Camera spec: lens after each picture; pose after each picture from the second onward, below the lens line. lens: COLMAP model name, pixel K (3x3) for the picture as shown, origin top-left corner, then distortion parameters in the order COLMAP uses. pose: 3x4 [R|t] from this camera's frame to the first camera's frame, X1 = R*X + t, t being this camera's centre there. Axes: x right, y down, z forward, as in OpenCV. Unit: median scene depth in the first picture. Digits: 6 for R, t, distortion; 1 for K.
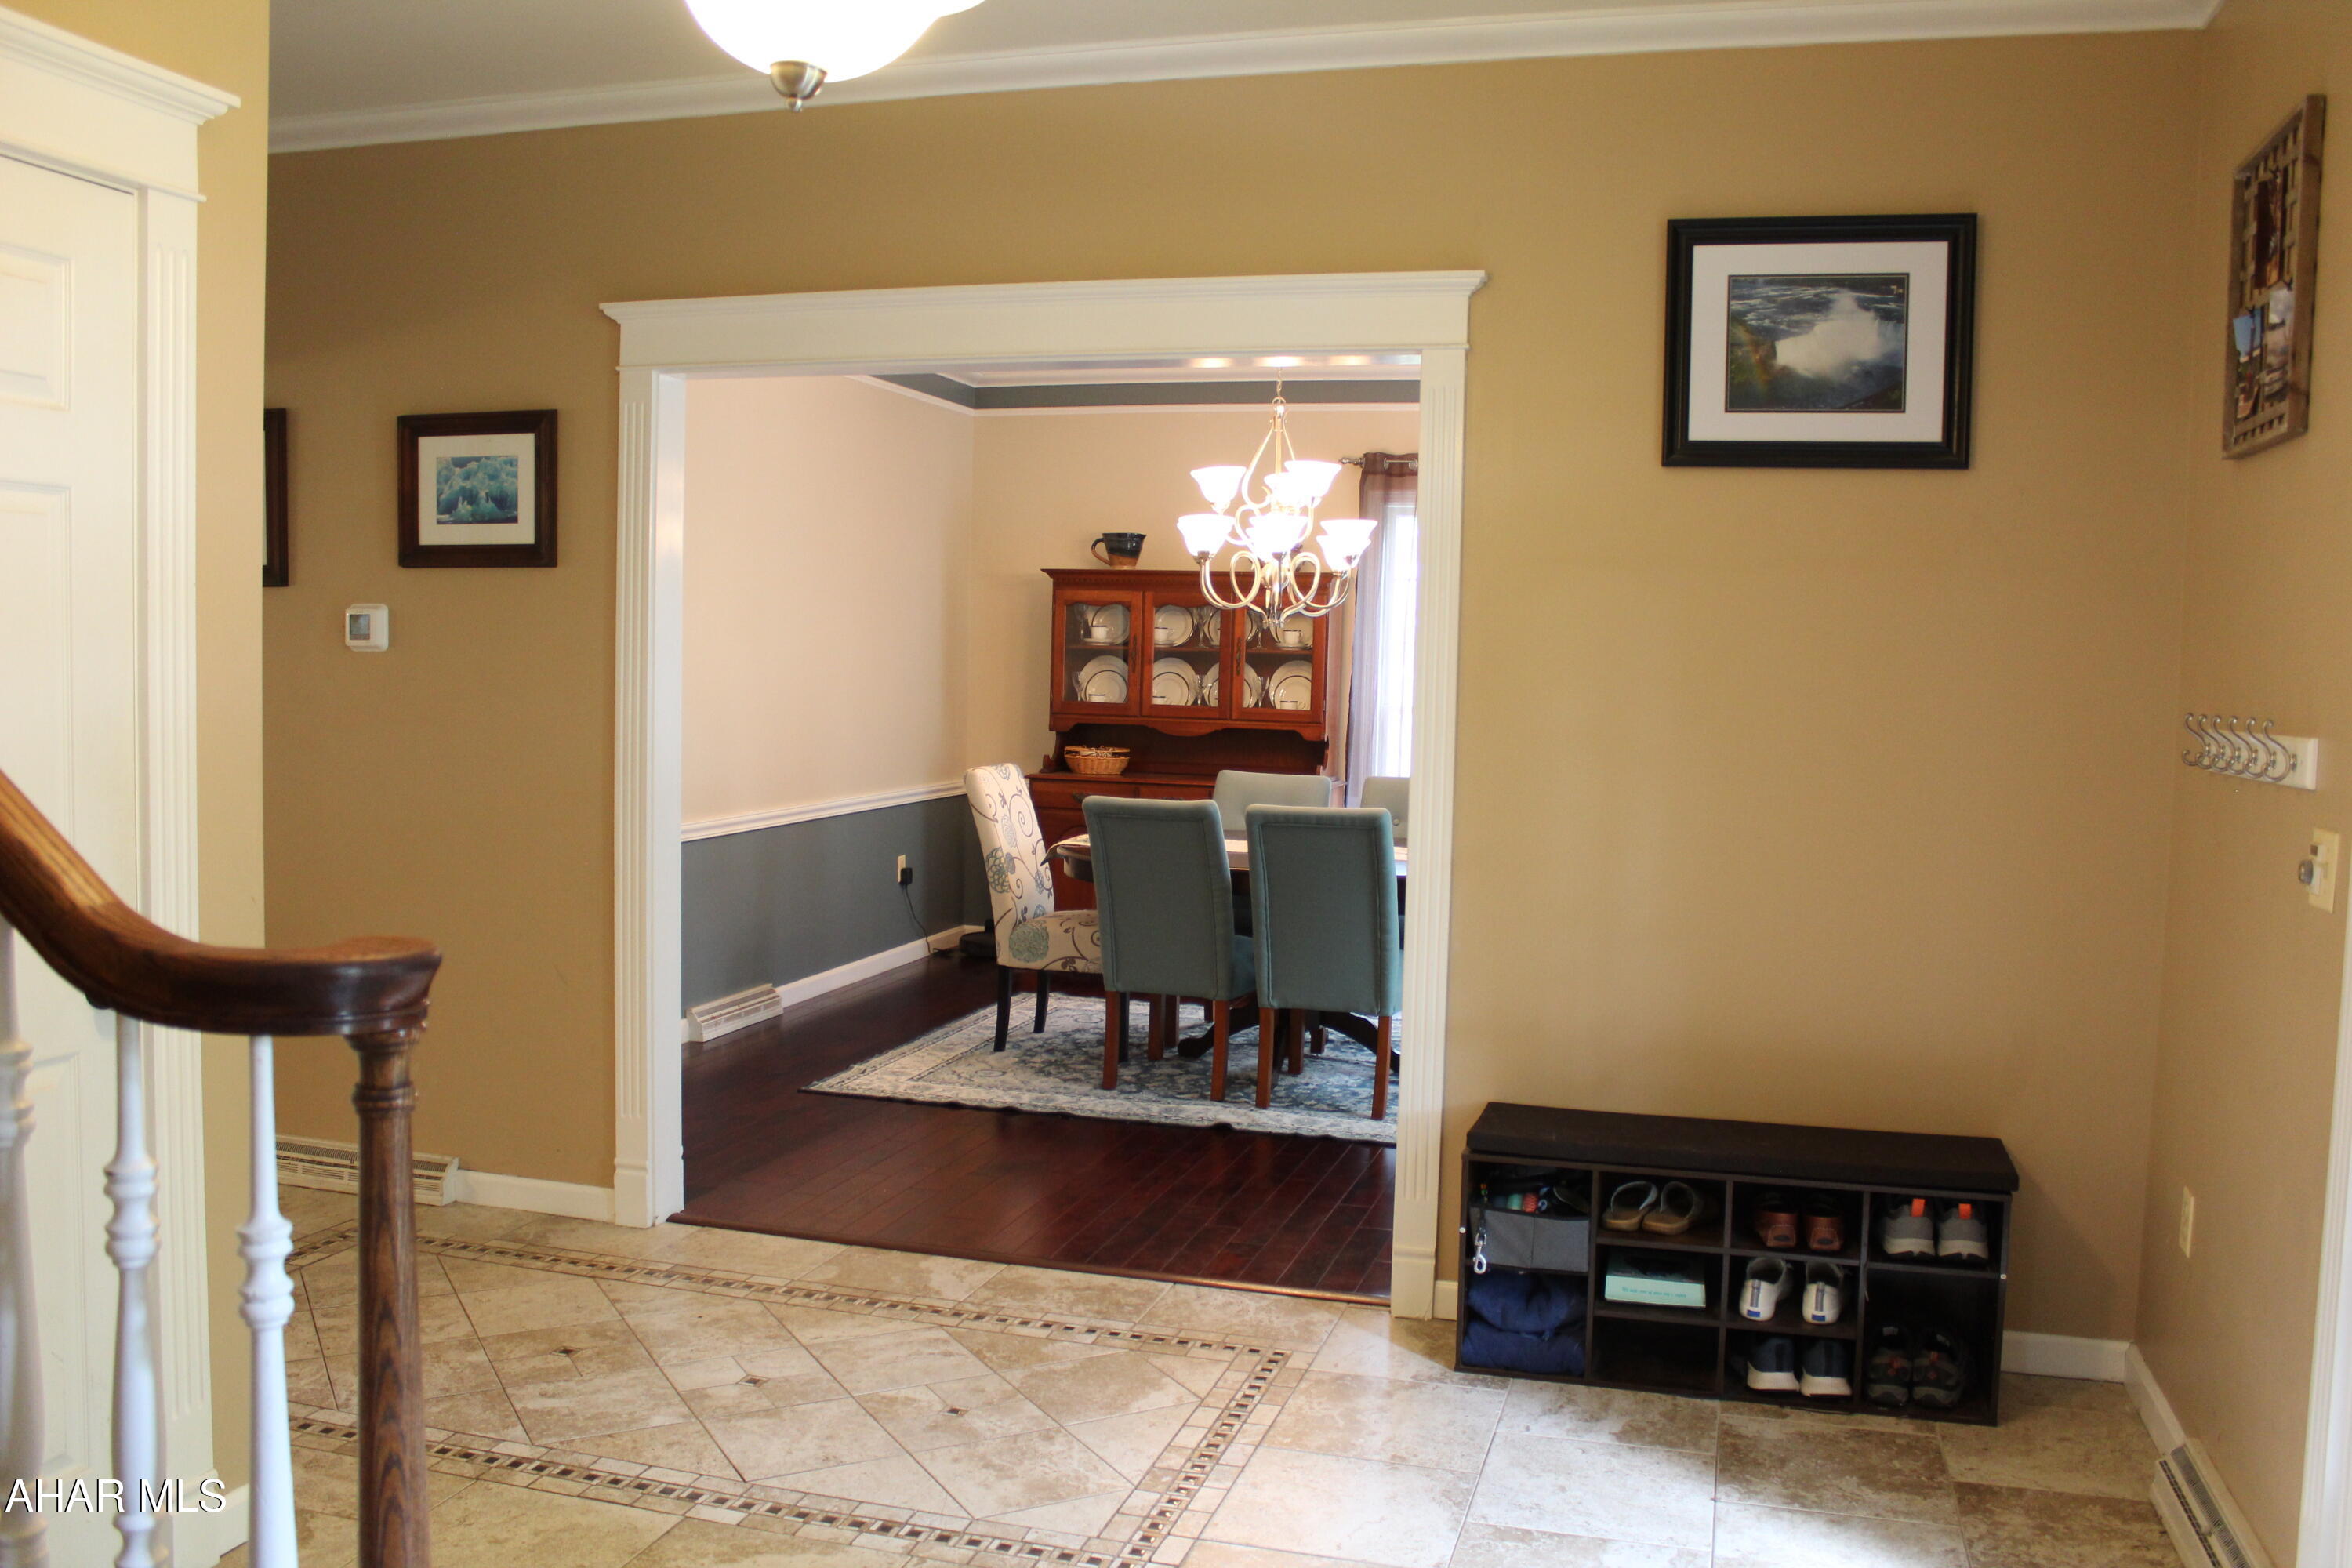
lens RADIAL K [[1951.8, 0, 1176.0], [0, 1951.8, 784.0], [0, 0, 1]] dist [-0.166885, 0.163381]
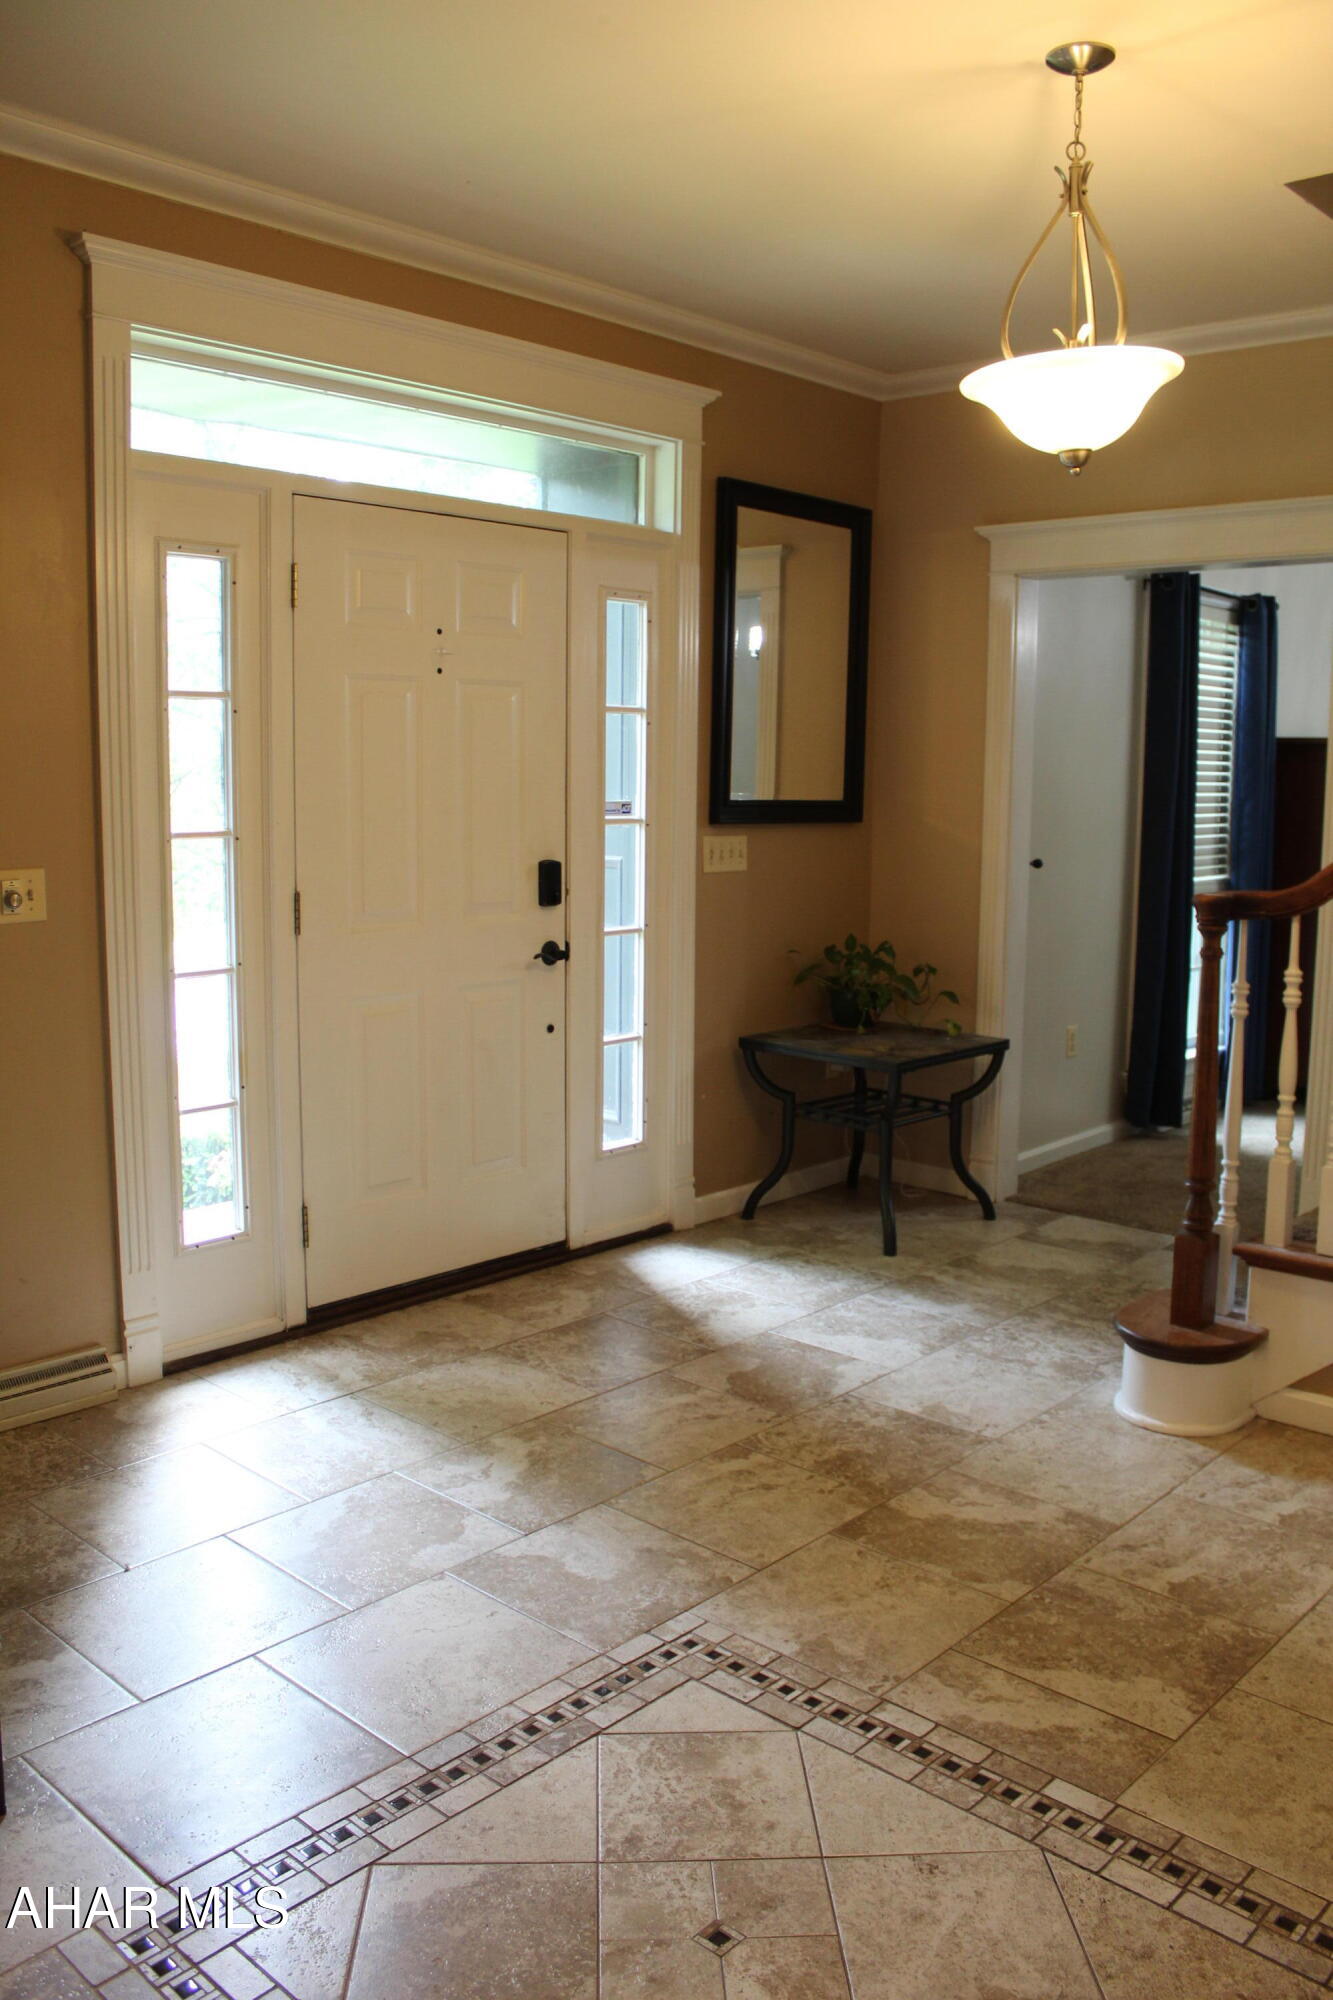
lens RADIAL K [[1659.7, 0, 666.5], [0, 1659.7, 1000.0], [0, 0, 1]] dist [-0.166885, 0.163381]
pose [[-0.895819, -0.092872, 0.434606, -0.344341], [-0.000299, 0.978047, 0.208385, -0.118259], [-0.444418, 0.186545, -0.876181, 1.594405]]
